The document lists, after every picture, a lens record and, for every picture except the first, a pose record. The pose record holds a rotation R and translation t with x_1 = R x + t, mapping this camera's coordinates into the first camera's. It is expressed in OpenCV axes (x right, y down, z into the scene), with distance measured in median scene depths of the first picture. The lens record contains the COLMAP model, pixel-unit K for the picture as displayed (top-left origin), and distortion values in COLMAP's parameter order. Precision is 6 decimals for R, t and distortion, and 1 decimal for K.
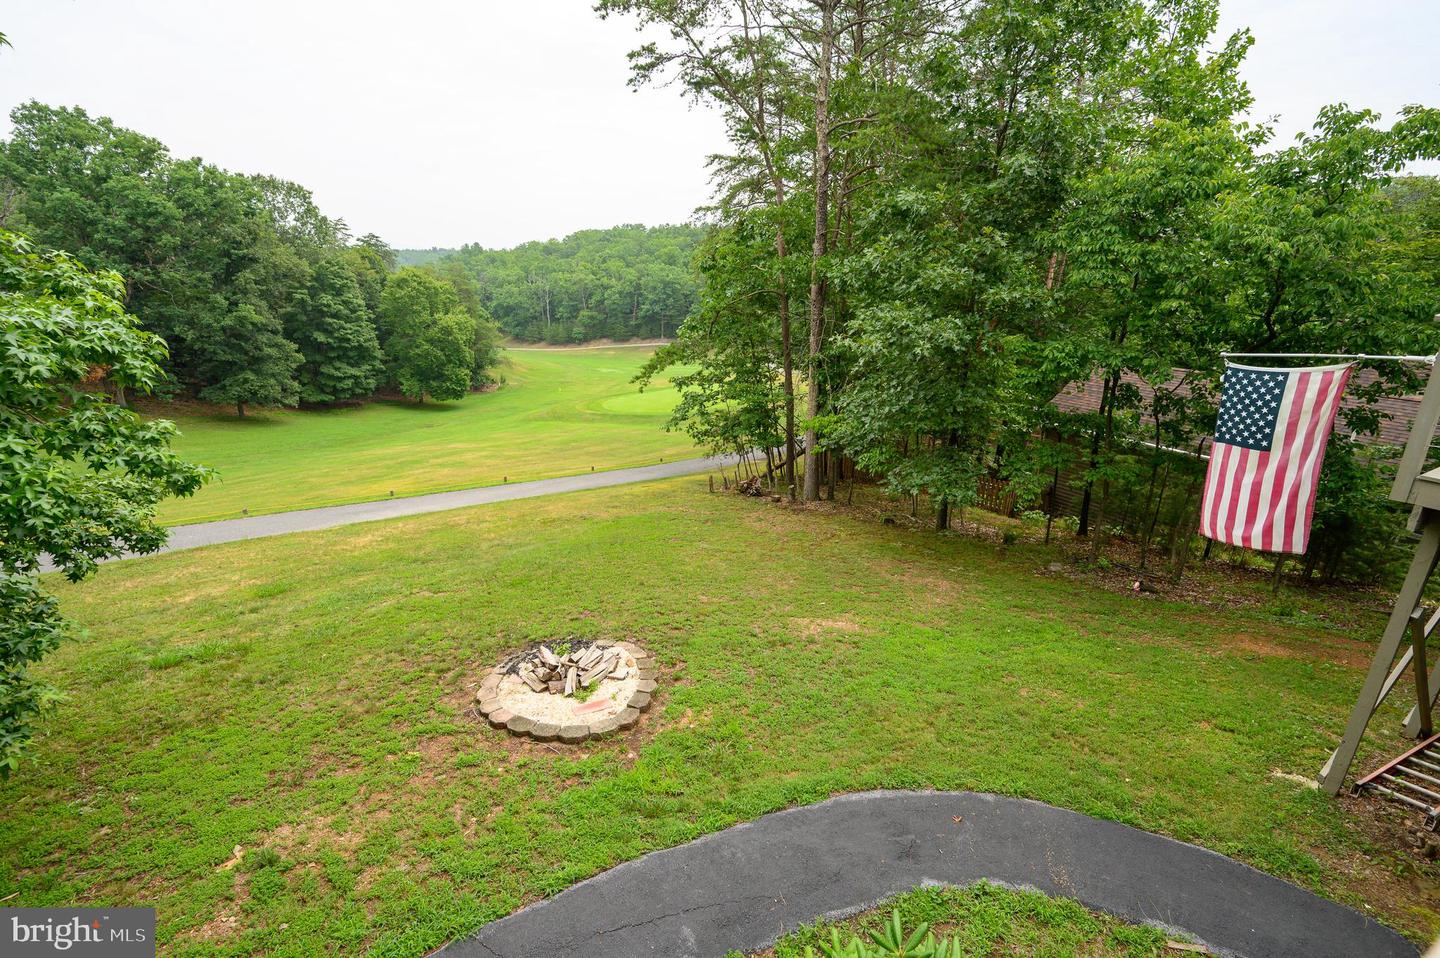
lens RADIAL K [[633.5, 0, 720.0], [0, 633.5, 477.6], [0, 0, 1]] dist [0.000976, -0.000593]
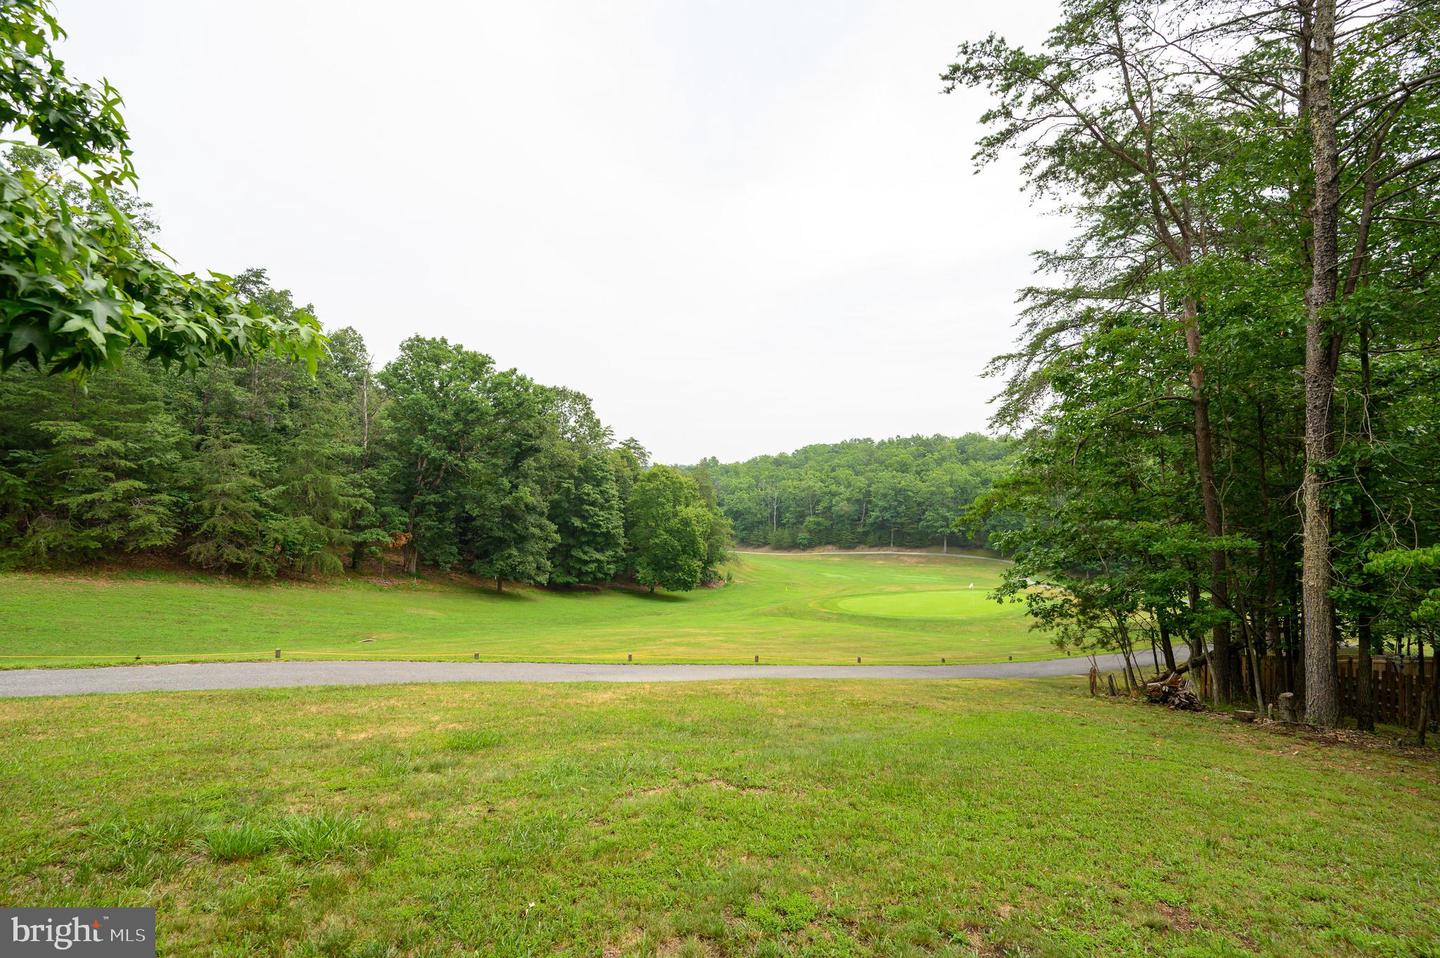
lens RADIAL K [[652.4, 0, 716.9], [0, 652.4, 478.0], [0, 0, 1]] dist [0.000680, -0.000562]
pose [[0.943632, 0.003121, -0.330982, -0.064311], [-0.109832, 0.946252, -0.304211, 0.023788], [0.312244, 0.323415, 0.893256, 0.099095]]
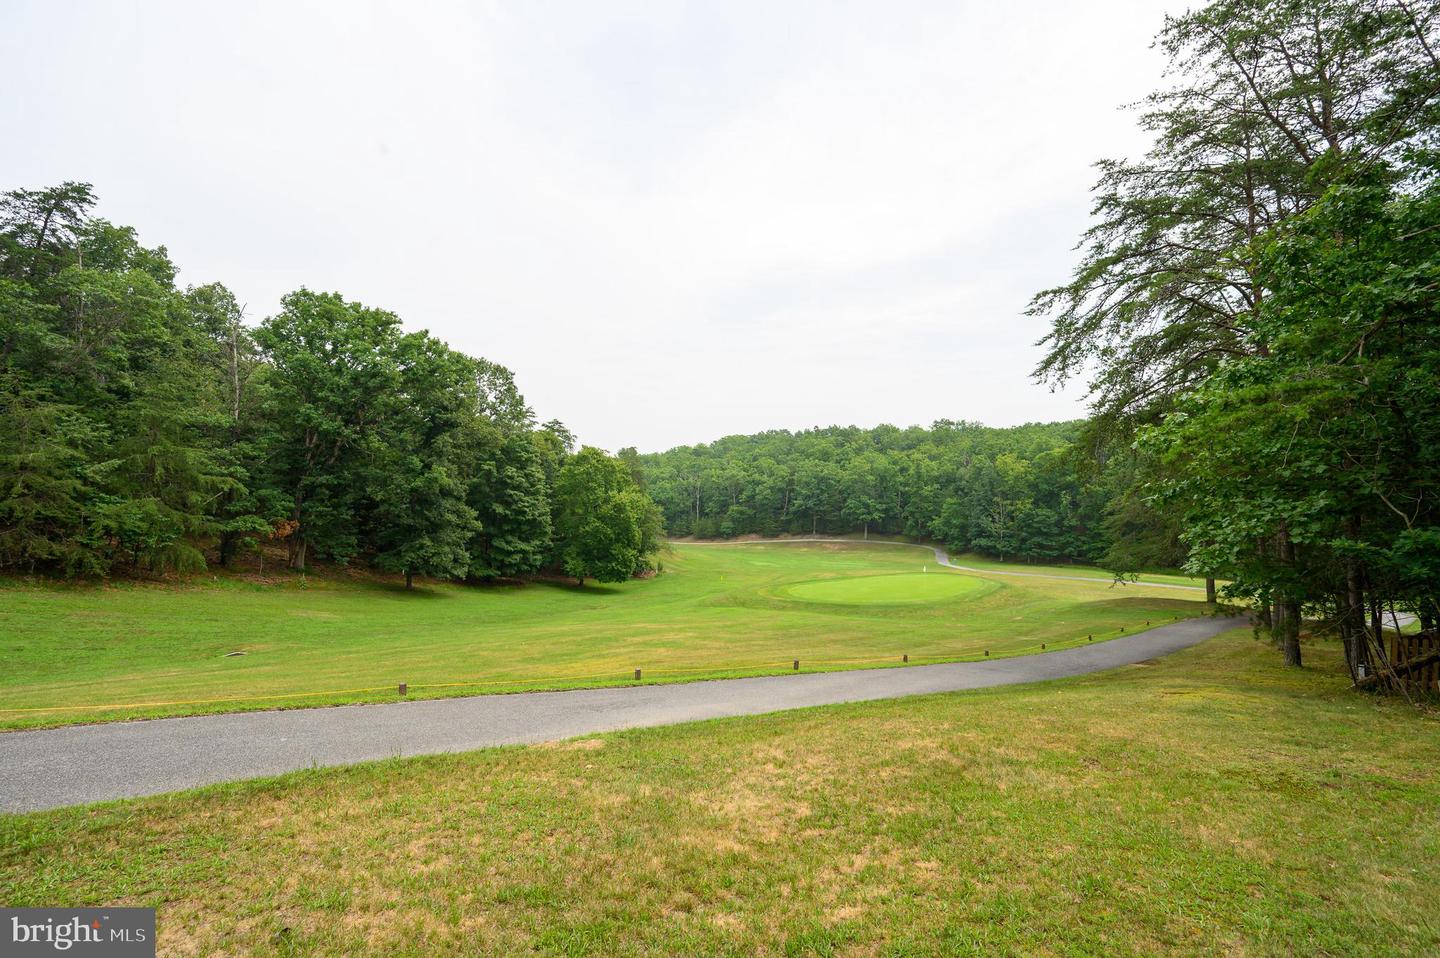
lens RADIAL K [[641.6, 0, 722.6], [0, 641.6, 479.7], [0, 0, 1]] dist [0.001416, -0.000142]
pose [[0.981165, 0.004867, -0.193111, -0.162662], [-0.064506, 0.950555, -0.303784, 0.013858], [0.182084, 0.310519, 0.932965, 0.209476]]
